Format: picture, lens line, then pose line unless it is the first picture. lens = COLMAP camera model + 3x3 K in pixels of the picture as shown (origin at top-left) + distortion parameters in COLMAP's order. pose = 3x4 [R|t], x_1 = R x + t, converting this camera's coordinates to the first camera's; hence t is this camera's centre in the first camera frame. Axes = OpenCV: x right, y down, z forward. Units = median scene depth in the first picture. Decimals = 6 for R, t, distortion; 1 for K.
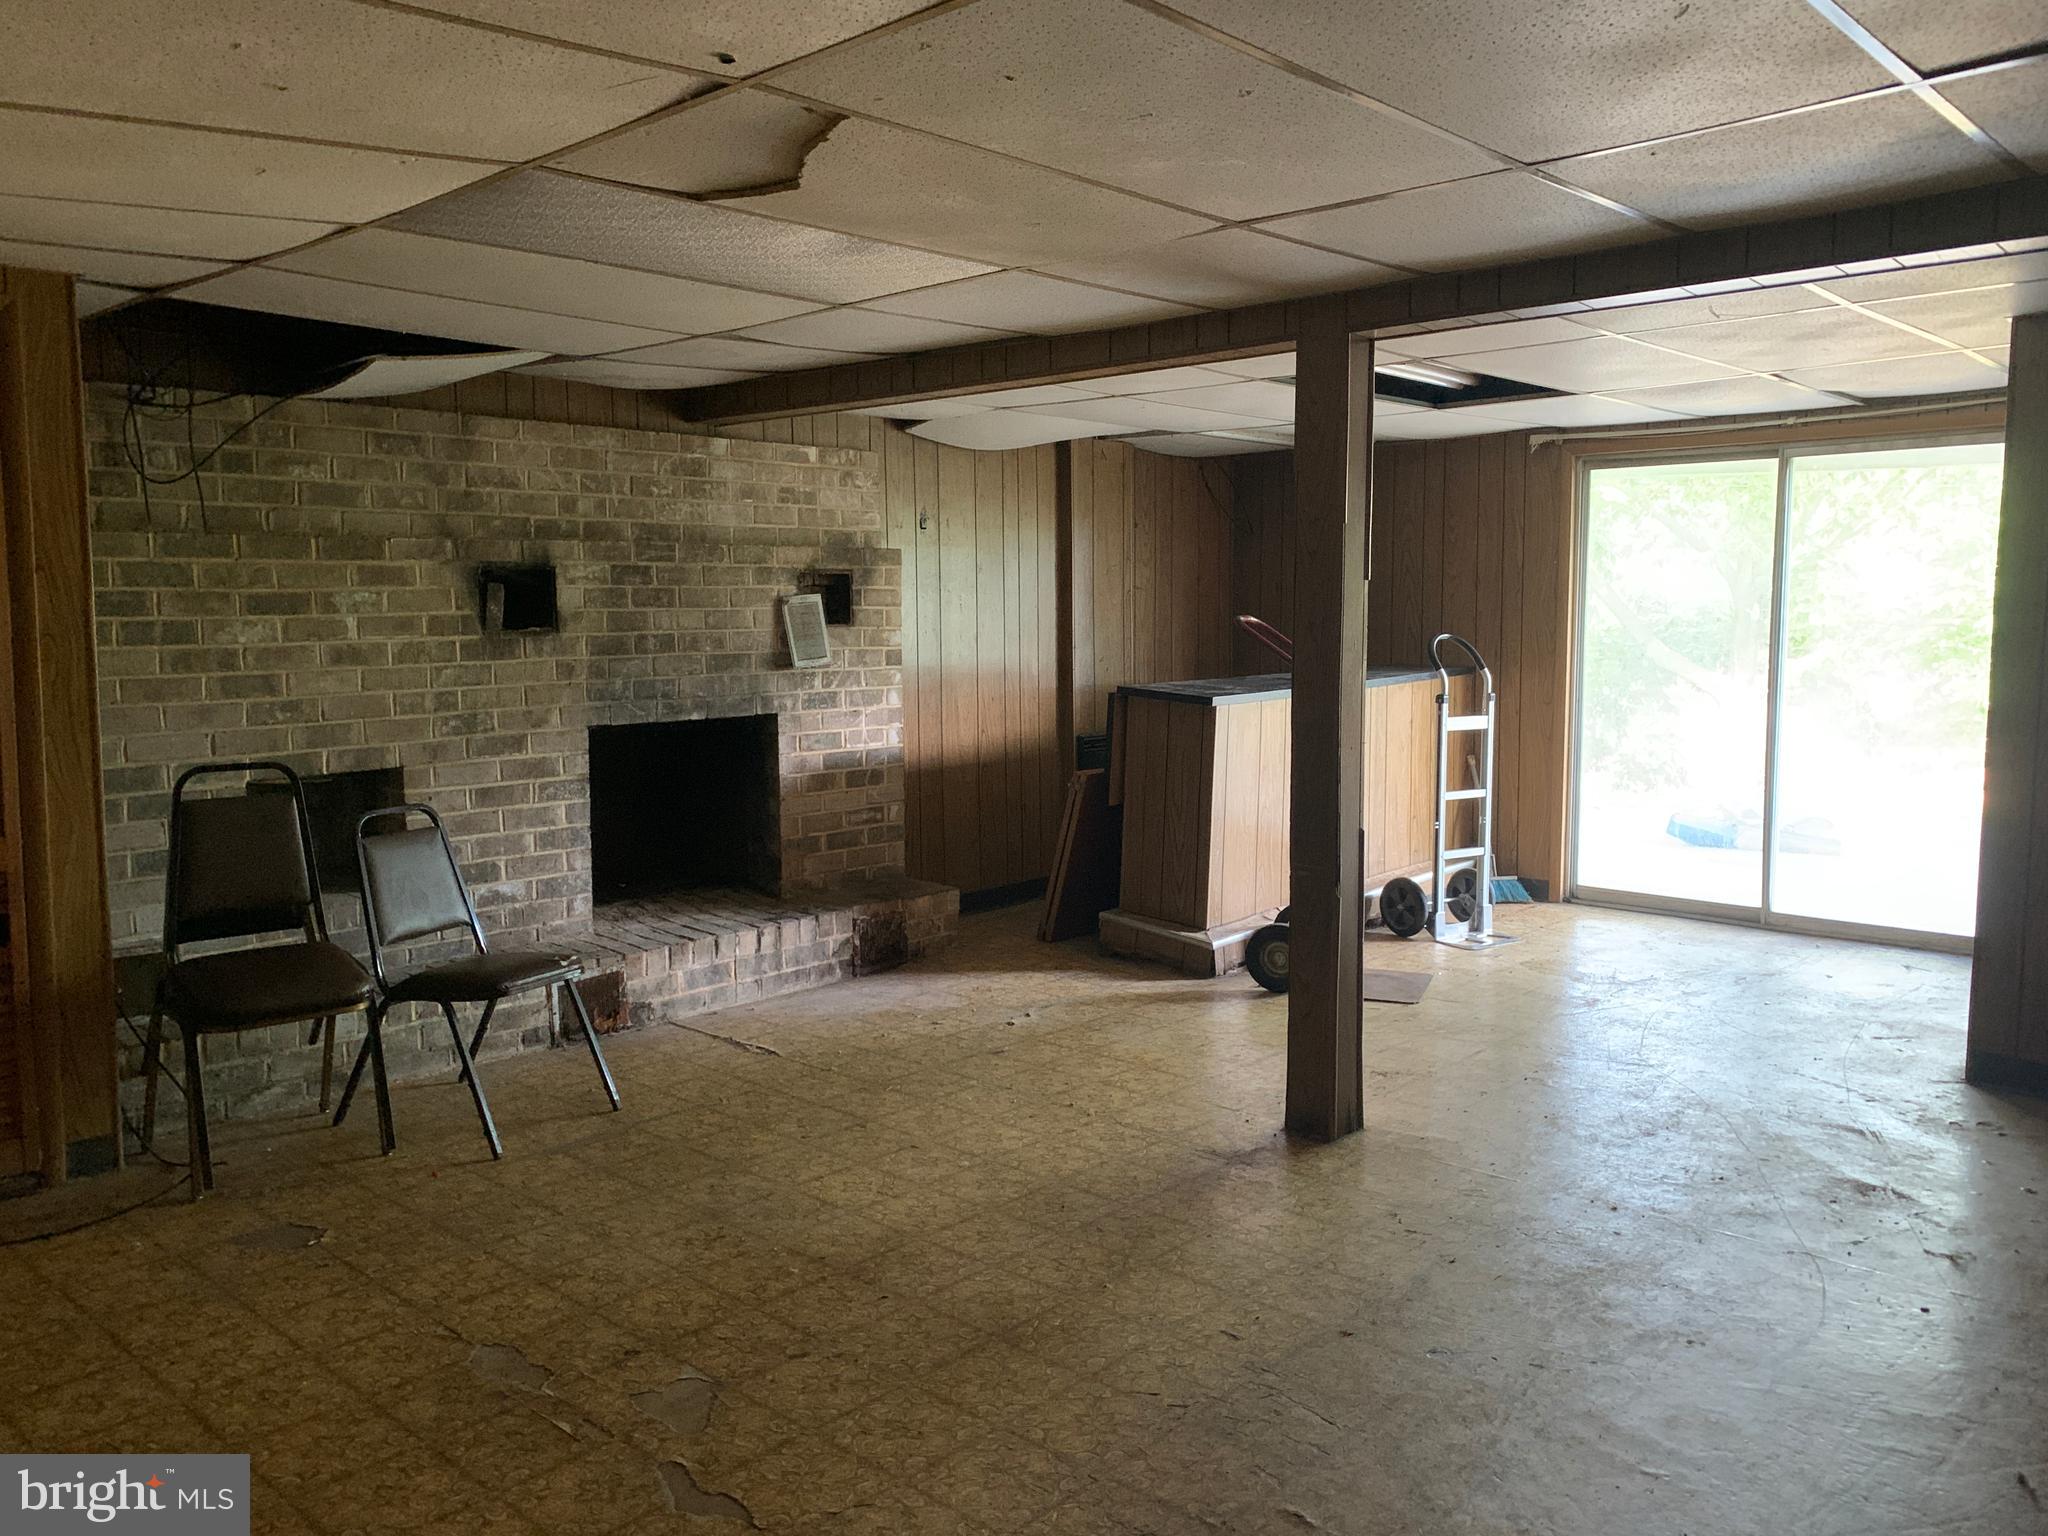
lens RADIAL K [[1592.4, 0, 1028.2], [0, 1592.4, 757.2], [0, 0, 1]] dist [0.063069, -0.064691]
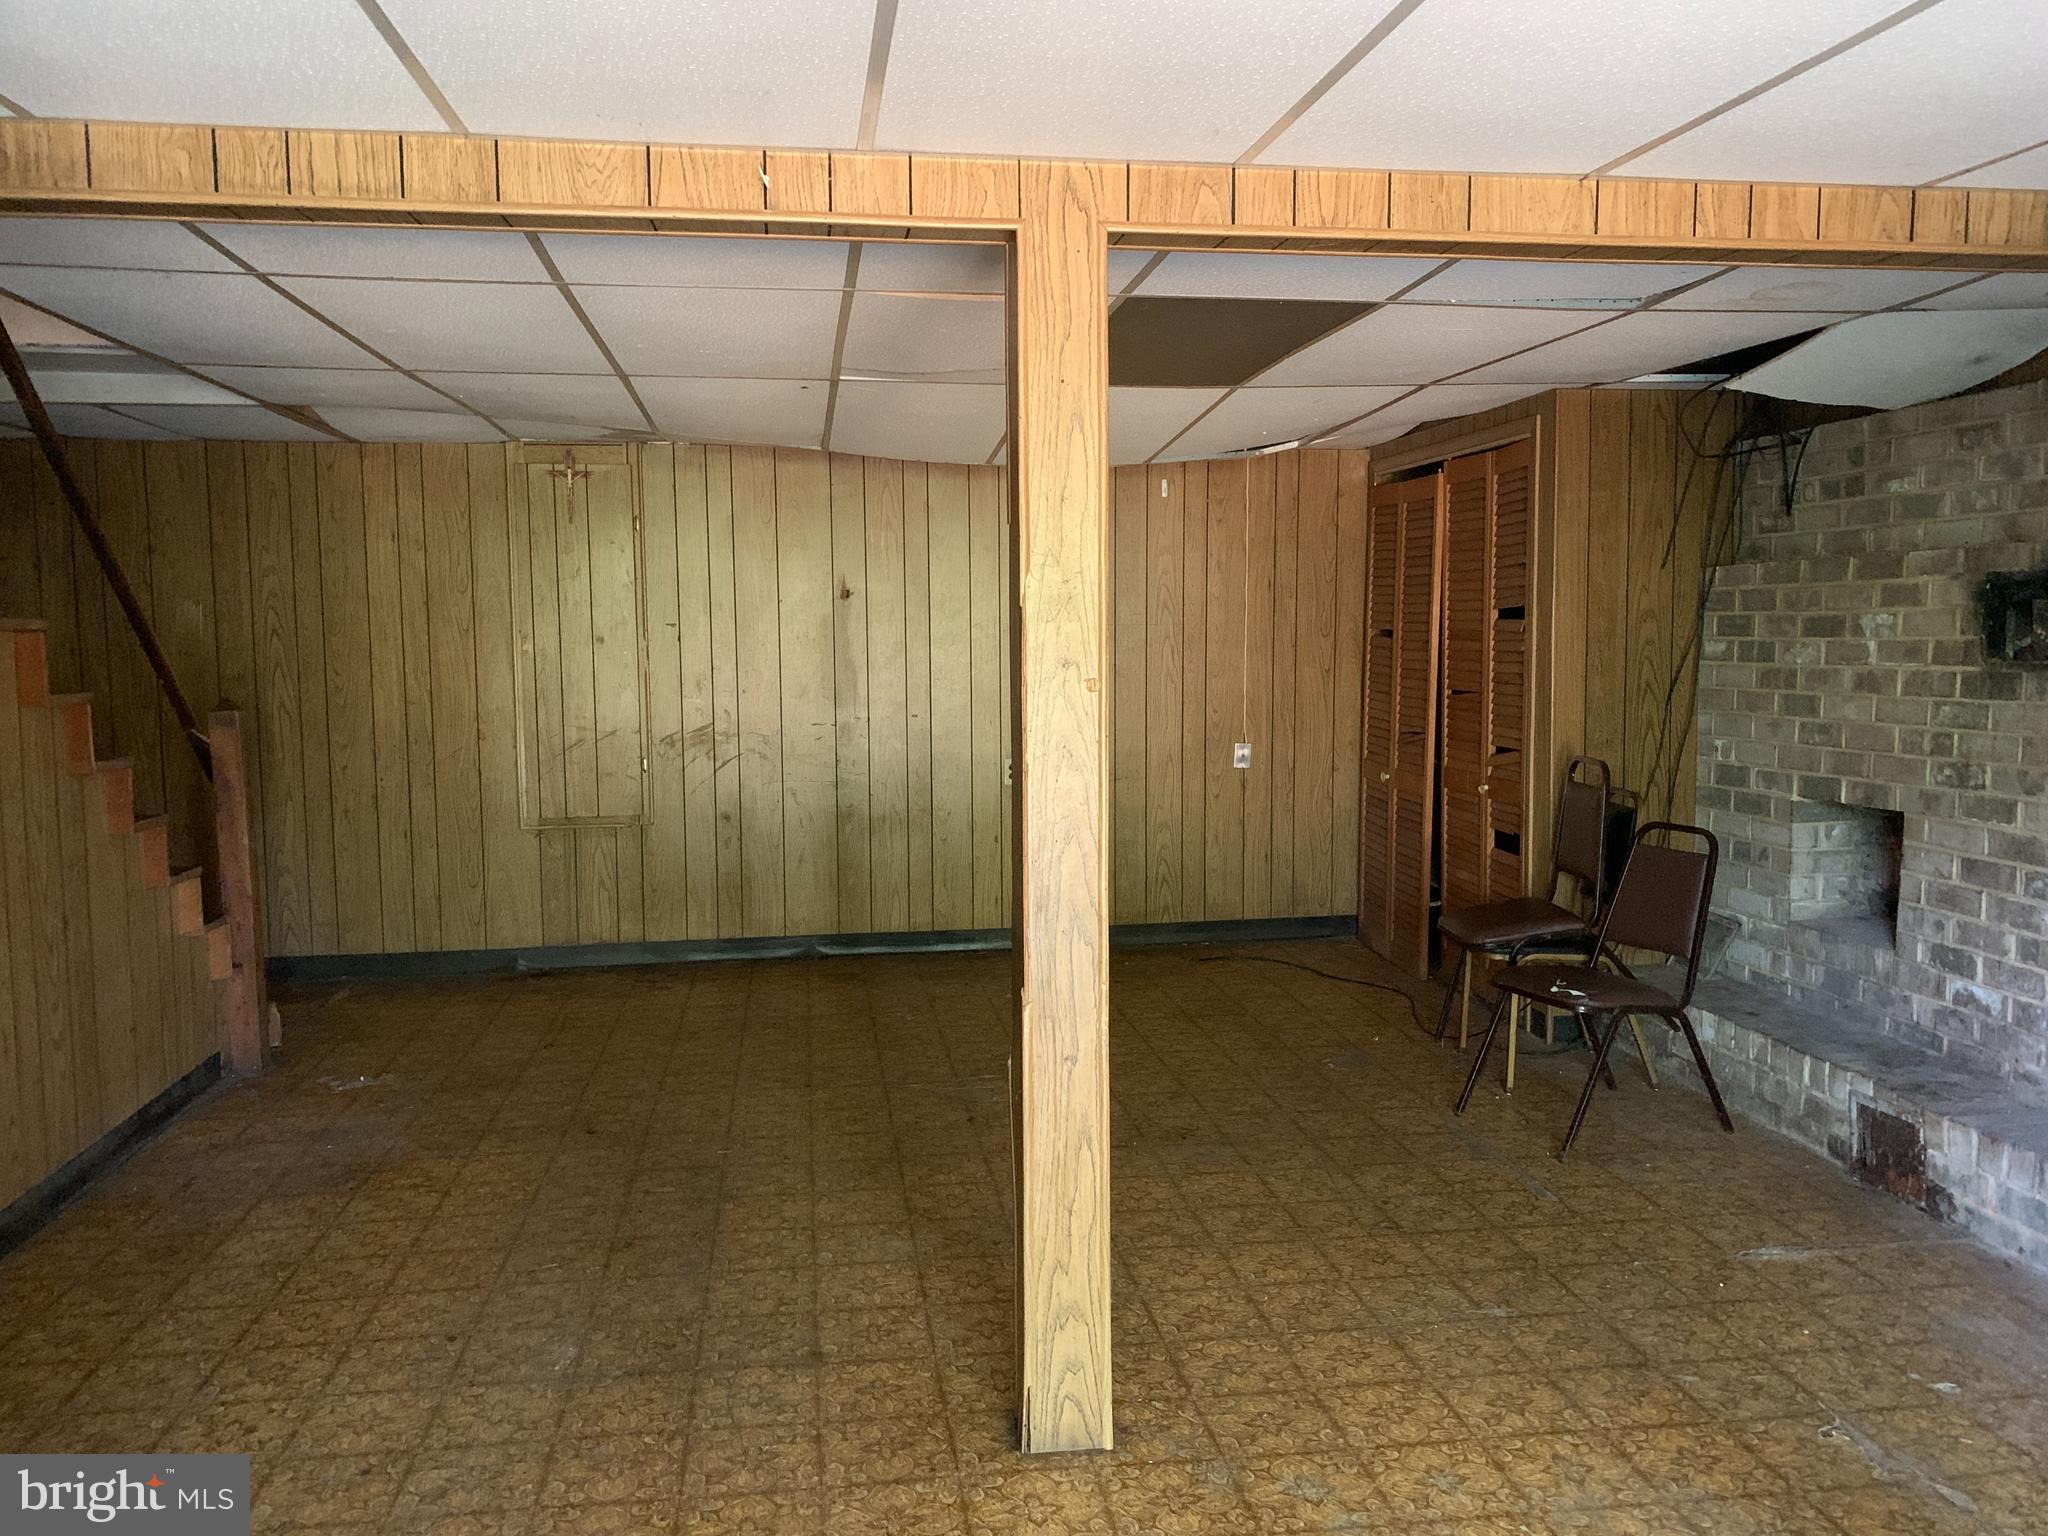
lens RADIAL K [[1592.4, 0, 1026.7], [0, 1592.4, 777.2], [0, 0, 1]] dist [0.063069, -0.064691]
pose [[-0.636679, 0.084189, -0.766520, 0.593654], [-0.063888, 0.984846, 0.161234, -0.125154], [0.768478, 0.151626, -0.621652, 1.183747]]
